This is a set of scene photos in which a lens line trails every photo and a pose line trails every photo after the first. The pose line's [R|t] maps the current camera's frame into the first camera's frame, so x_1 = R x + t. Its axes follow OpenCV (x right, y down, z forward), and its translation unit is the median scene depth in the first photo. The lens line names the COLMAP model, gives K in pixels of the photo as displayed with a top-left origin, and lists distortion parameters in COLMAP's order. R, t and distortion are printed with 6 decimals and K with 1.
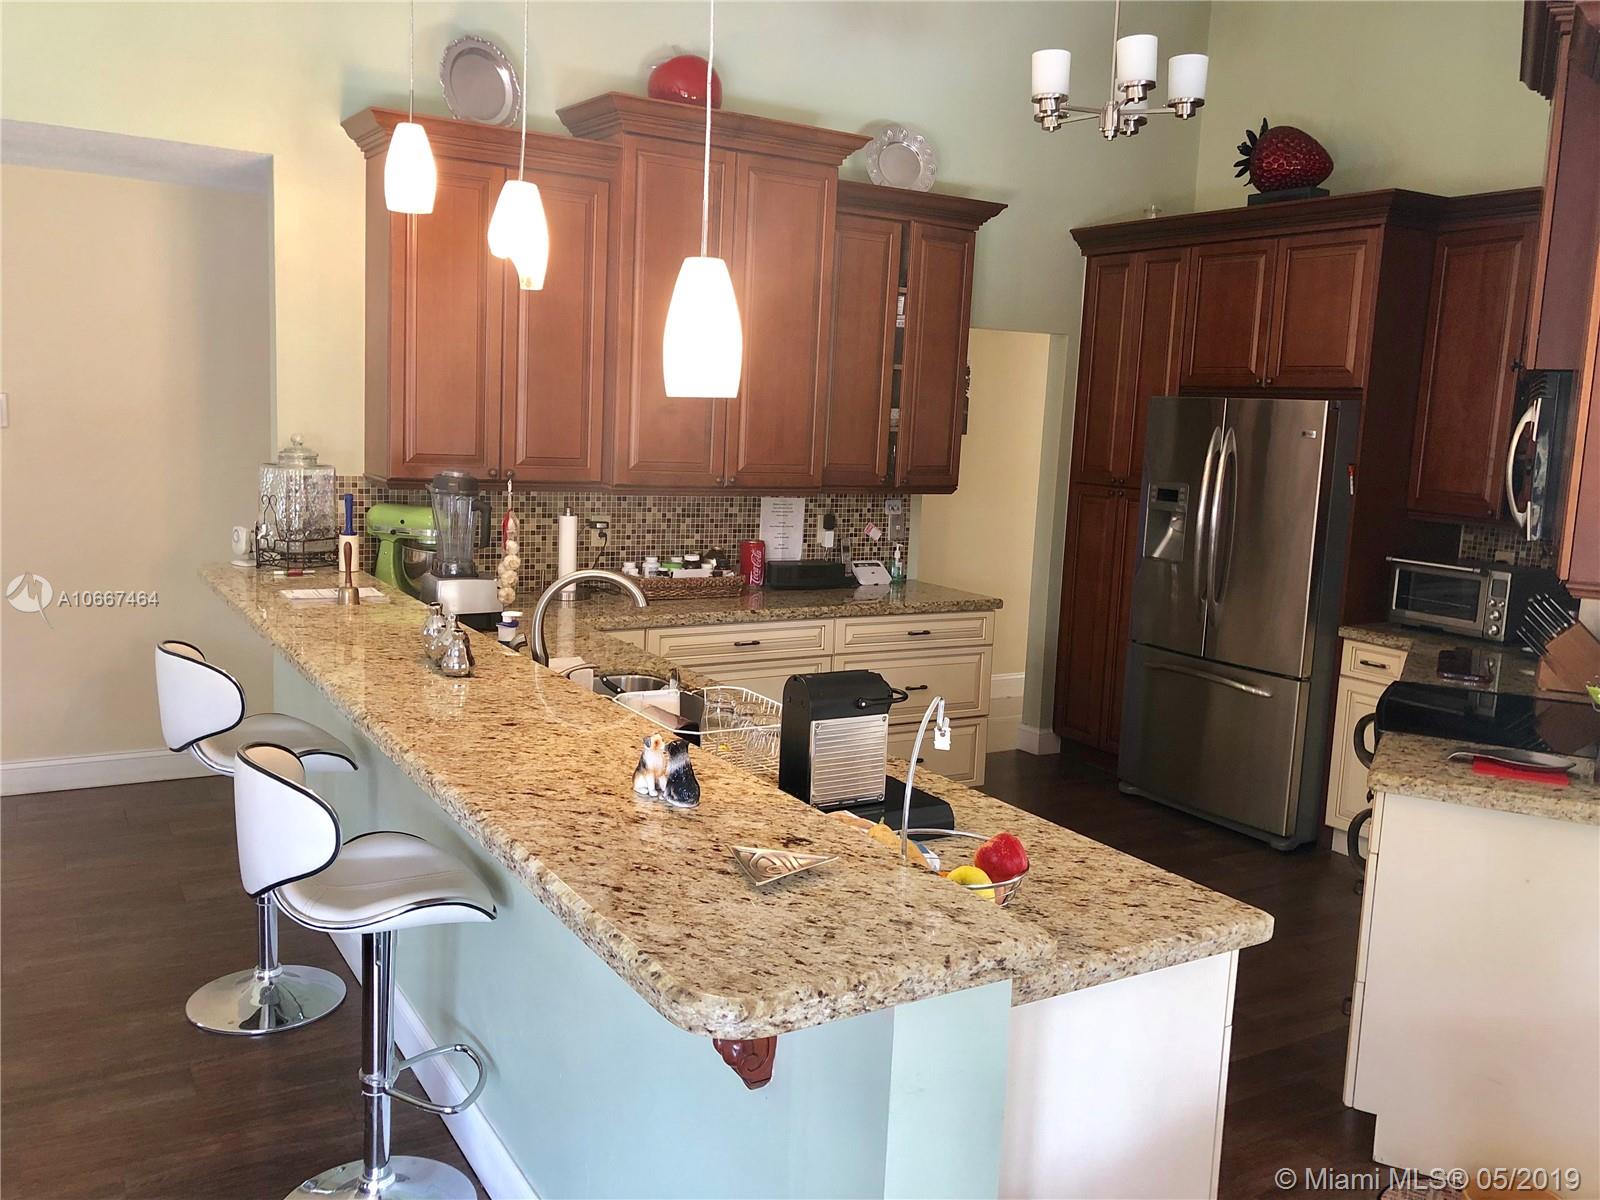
lens RADIAL K [[1295.1, 0, 800.0], [0, 1295.1, 600.0], [0, 0, 1]] dist [0.066814, -0.117393]
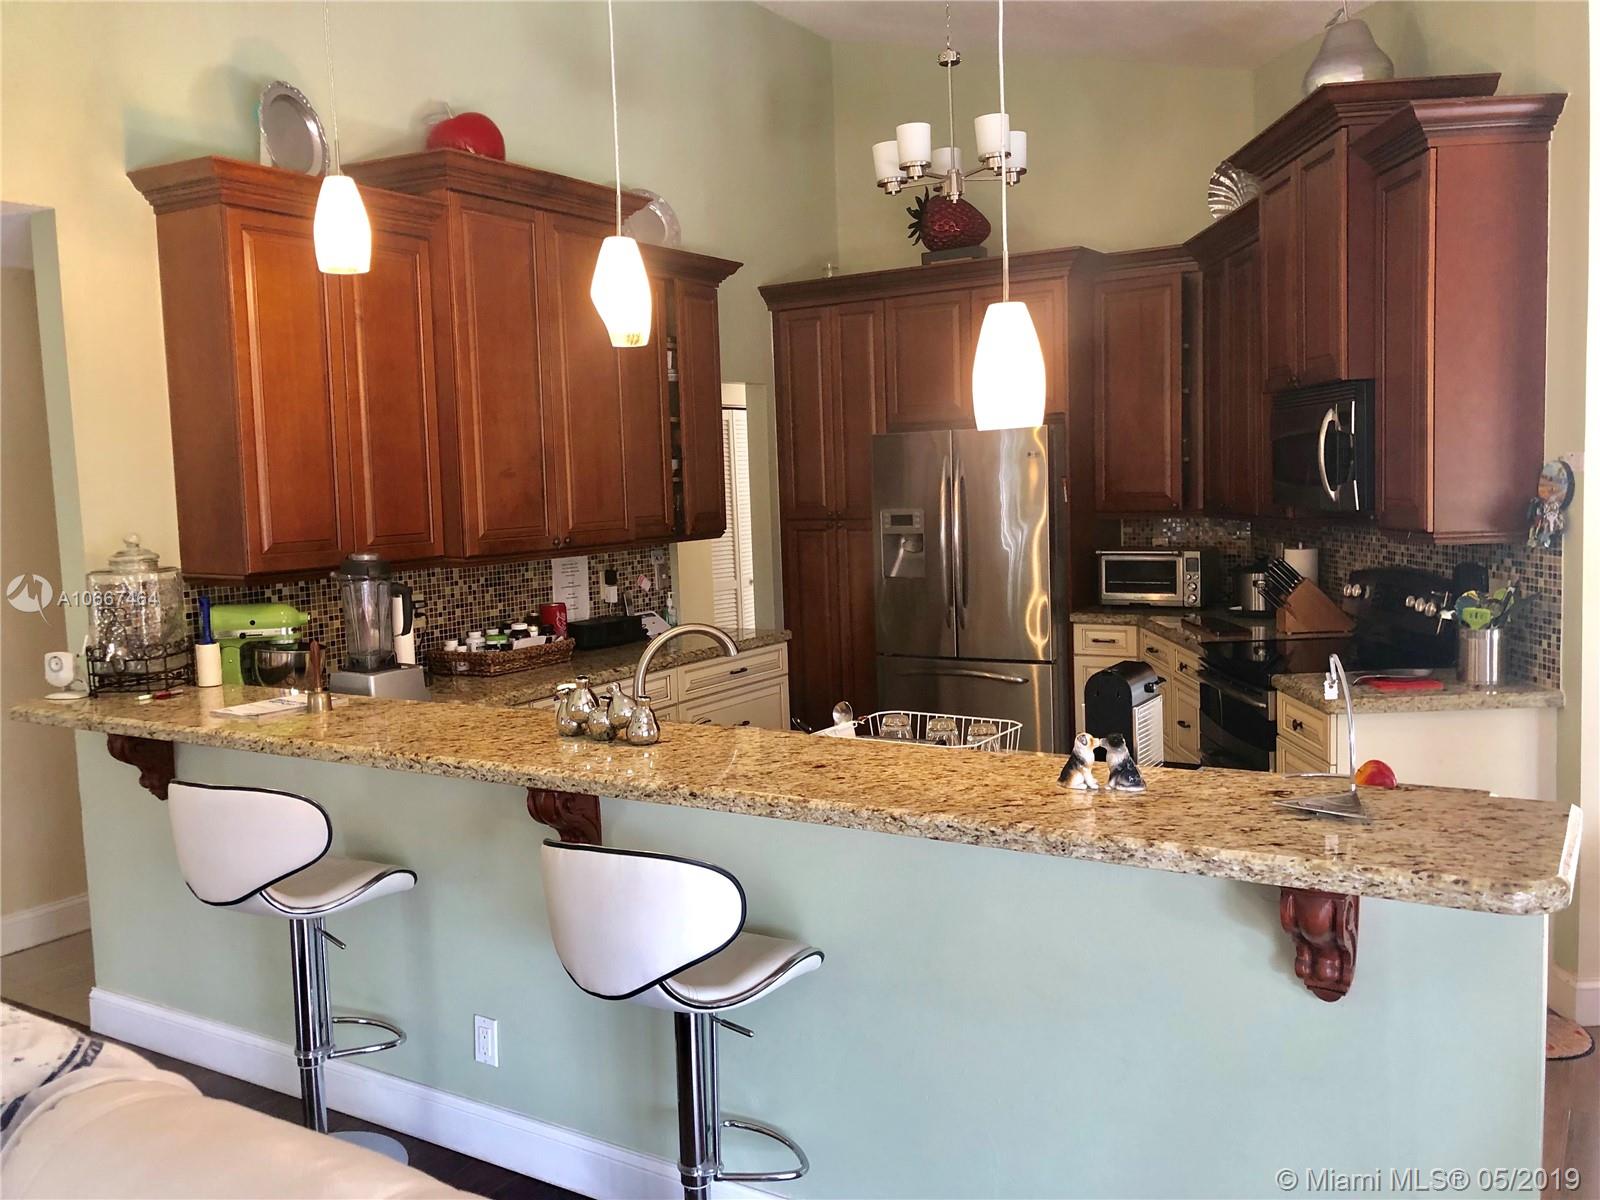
lens RADIAL K [[1295.1, 0, 800.0], [0, 1295.1, 600.0], [0, 0, 1]] dist [0.066814, -0.117393]
pose [[0.894141, -0.120558, 0.431251, -0.308992], [0.139932, 0.990071, -0.013351, -0.010155], [-0.425359, 0.072283, 0.902133, 0.042285]]
